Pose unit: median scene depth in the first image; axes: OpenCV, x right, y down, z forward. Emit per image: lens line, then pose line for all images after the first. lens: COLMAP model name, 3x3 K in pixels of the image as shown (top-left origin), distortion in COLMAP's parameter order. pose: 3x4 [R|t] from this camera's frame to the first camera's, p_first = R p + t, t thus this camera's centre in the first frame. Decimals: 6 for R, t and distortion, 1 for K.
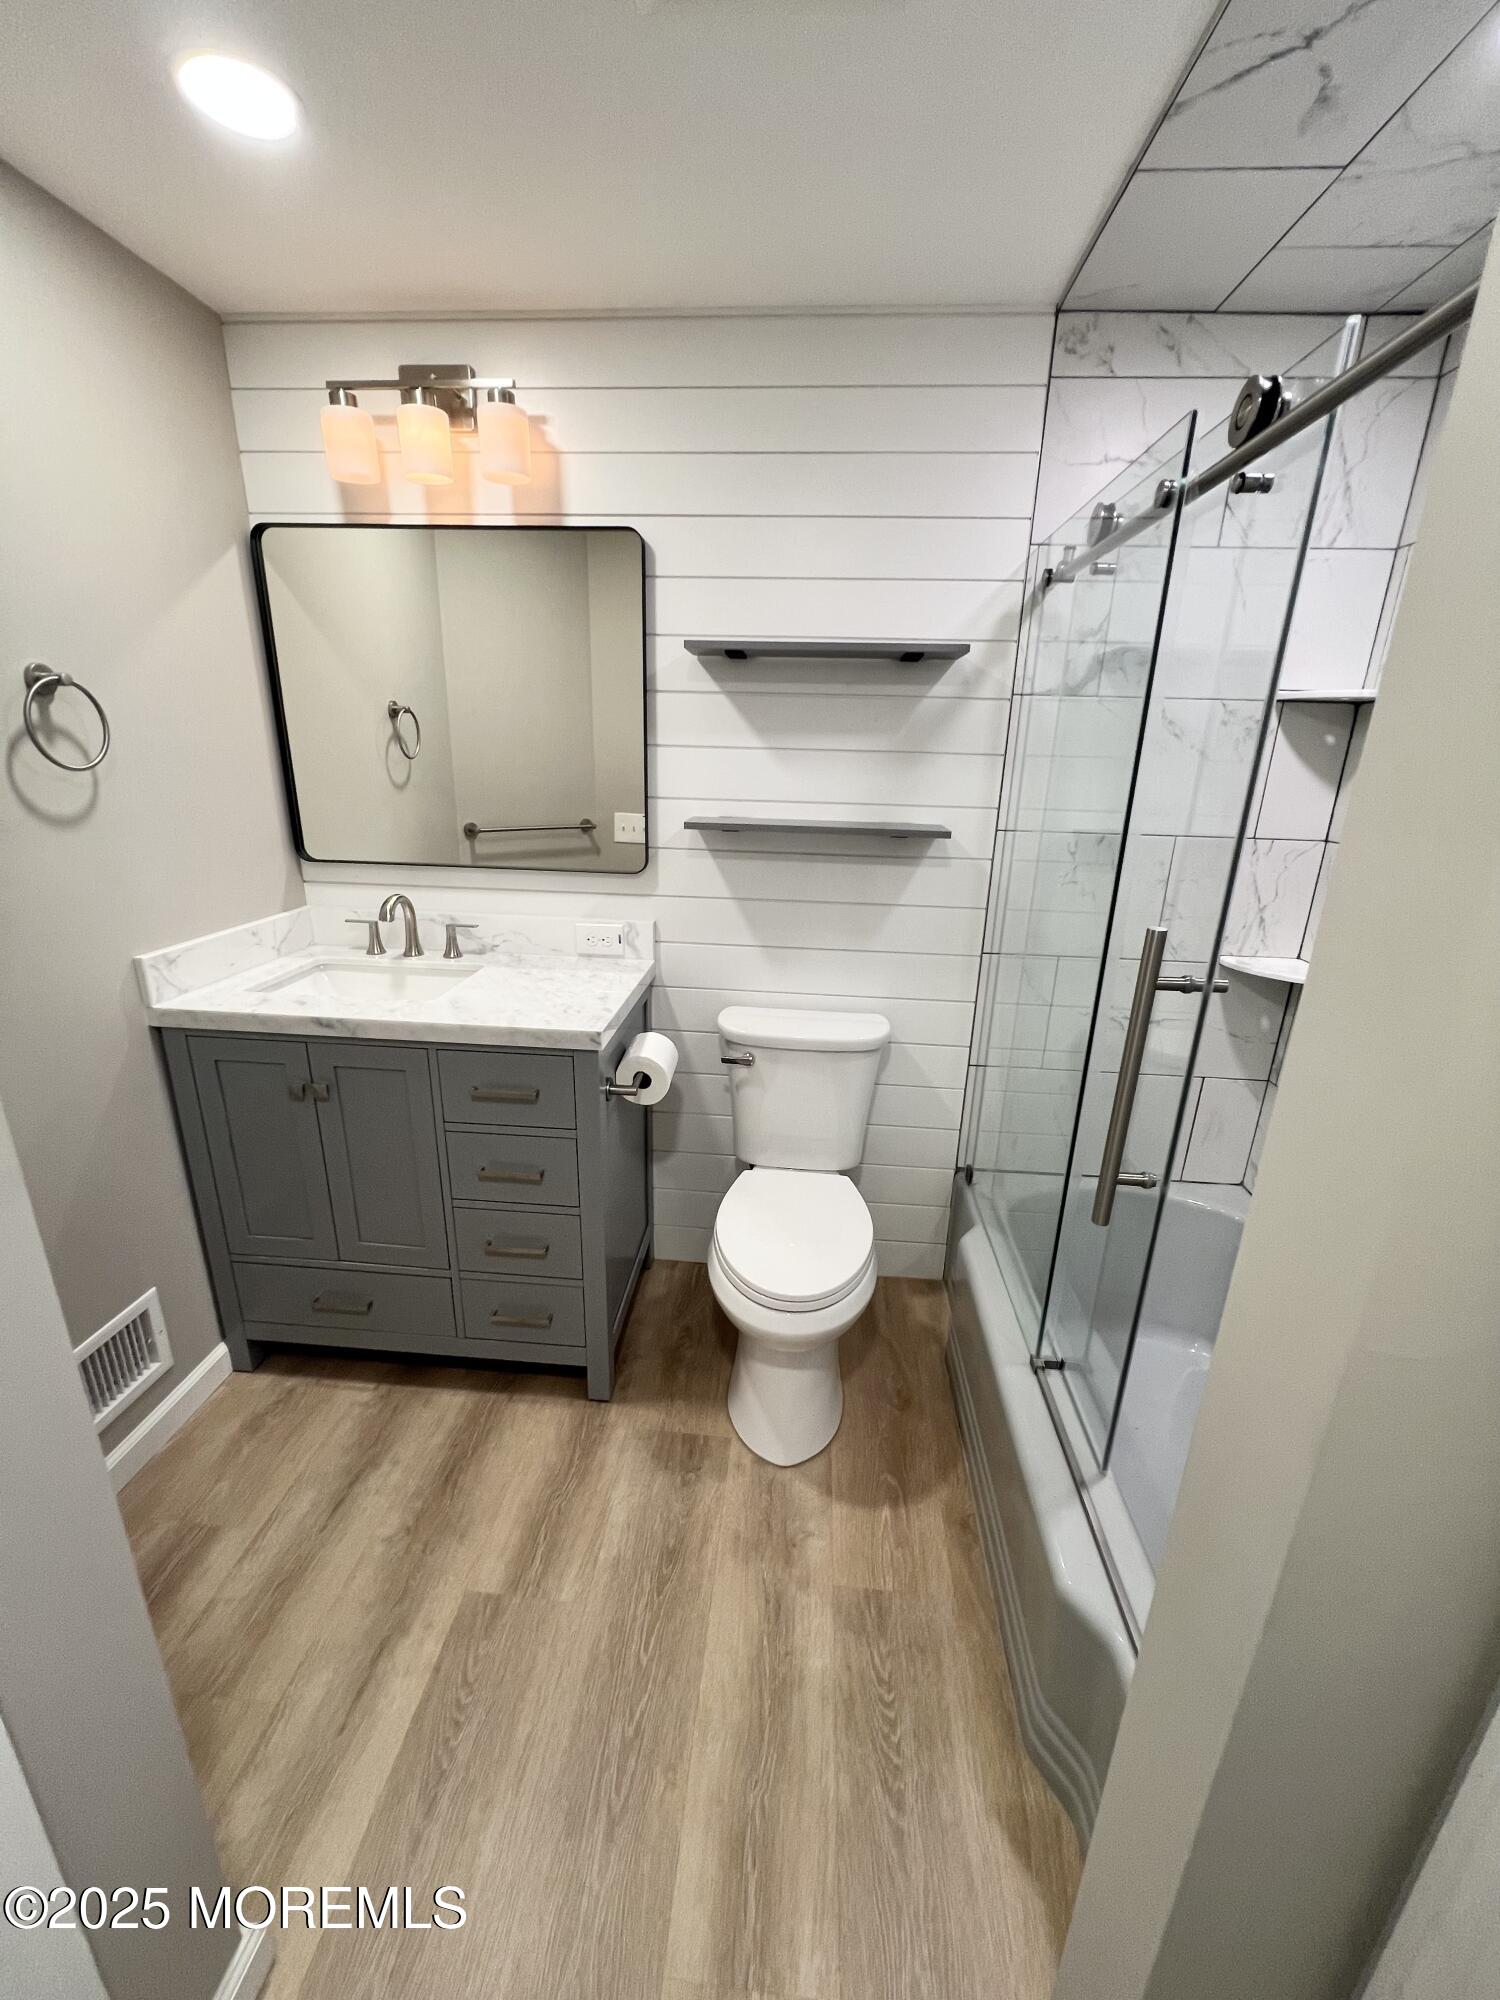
lens RADIAL K [[795.2, 0, 750.0], [0, 795.2, 1000.0], [0, 0, 1]] dist [0.000904, 0.000038]
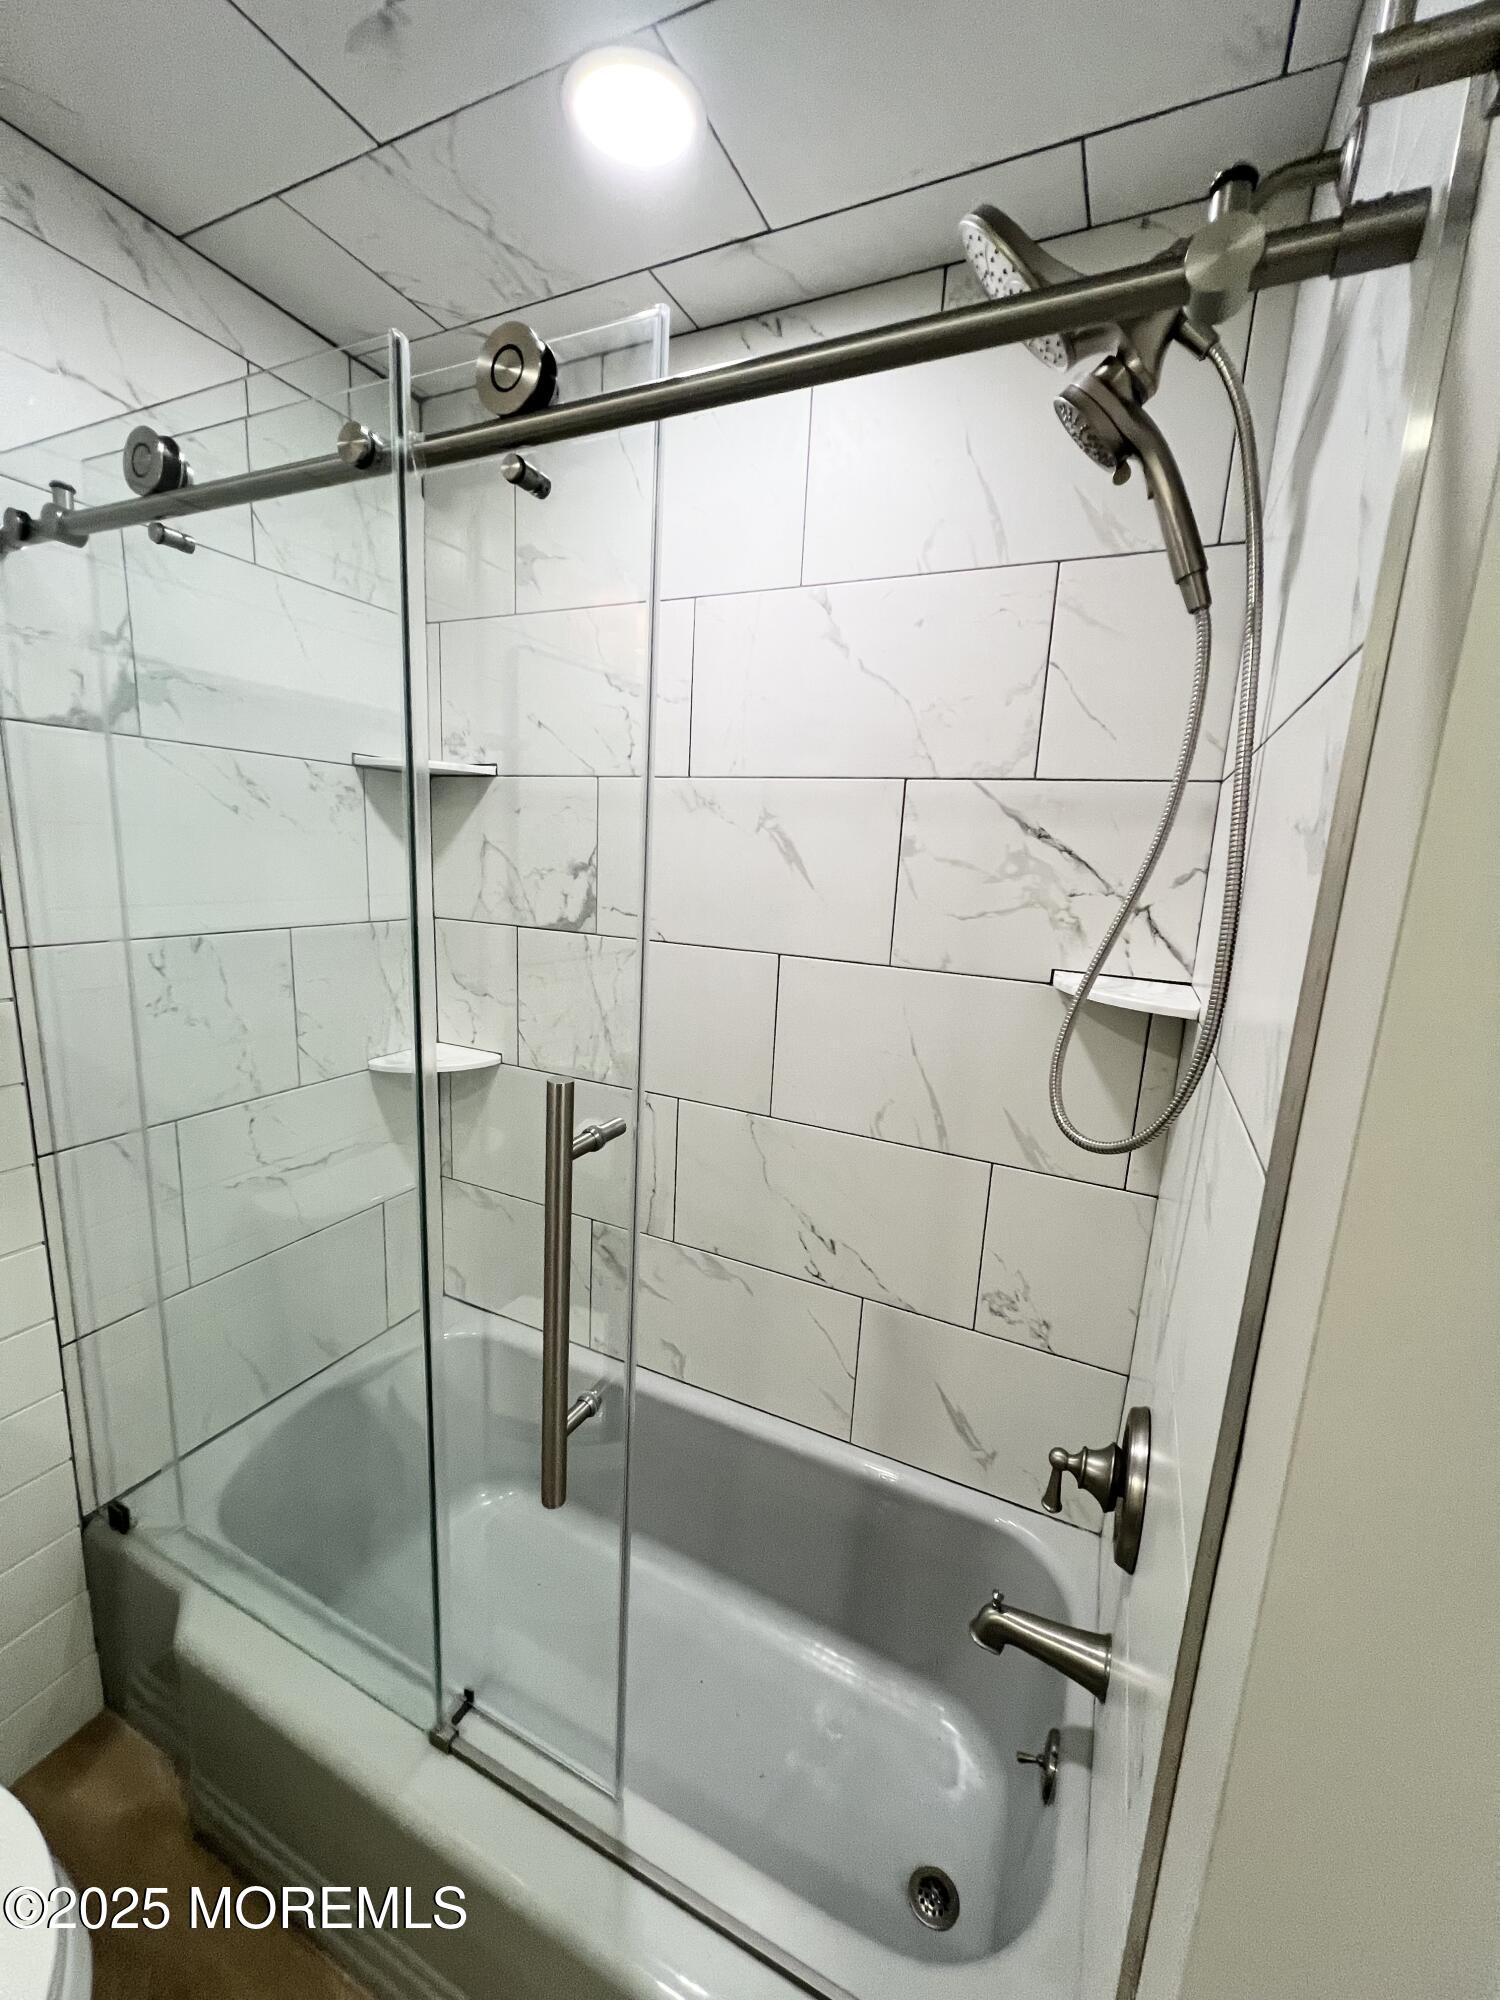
lens RADIAL K [[801.8, 0, 750.0], [0, 801.8, 1000.0], [0, 0, 1]] dist [0.001265, 0.000004]
pose [[0.361841, -0.185890, 0.913518, -0.037847], [0.253538, 0.962604, 0.095453, -0.118087], [-0.897100, 0.197073, 0.395440, 0.362561]]
